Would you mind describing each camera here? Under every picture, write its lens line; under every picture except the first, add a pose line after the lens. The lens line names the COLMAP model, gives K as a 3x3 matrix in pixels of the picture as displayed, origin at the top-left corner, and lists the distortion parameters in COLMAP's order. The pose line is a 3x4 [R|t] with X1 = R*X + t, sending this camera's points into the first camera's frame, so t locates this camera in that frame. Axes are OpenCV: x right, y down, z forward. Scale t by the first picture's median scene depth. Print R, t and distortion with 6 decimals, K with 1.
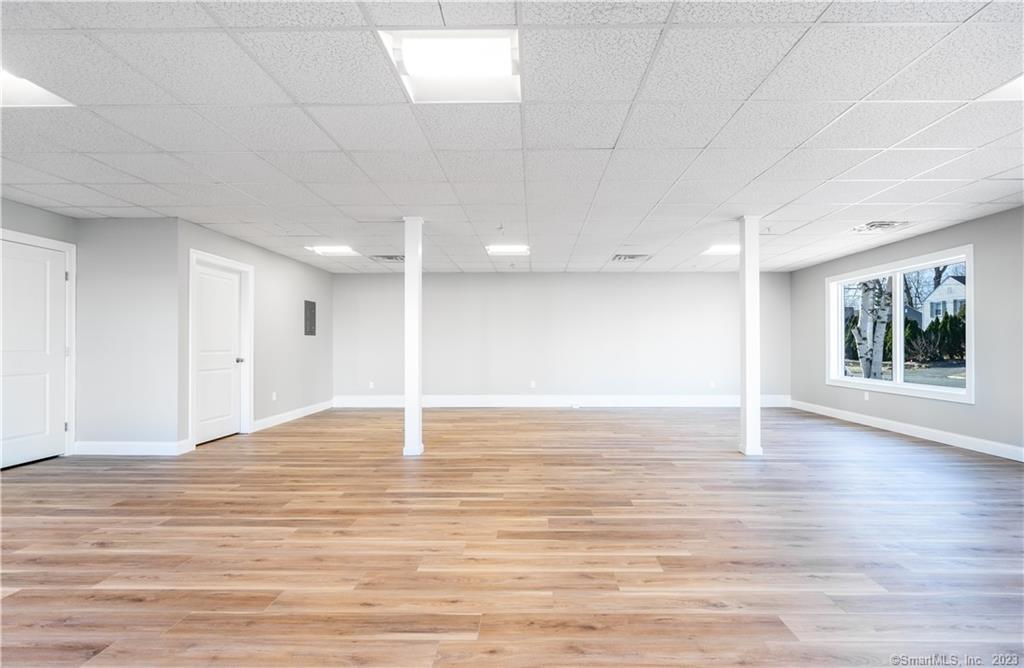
lens RADIAL K [[467.3, 0, 511.8], [0, 467.3, 334.4], [0, 0, 1]] dist [-0.001601, -0.000210]
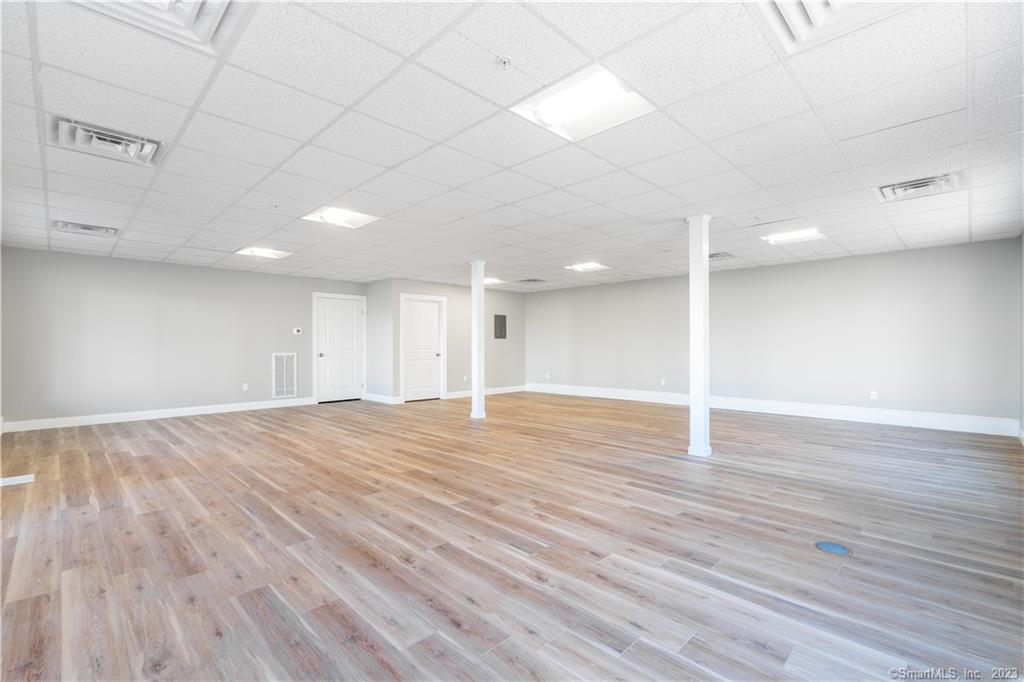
lens RADIAL K [[459.7, 0, 511.5], [0, 459.7, 343.8], [0, 0, 1]] dist [-0.001241, -0.000791]
pose [[0.710783, -0.002459, -0.703407, 0.896197], [0.017555, 0.999744, 0.014244, -0.002773], [0.703192, -0.022473, 0.710645, 0.025779]]
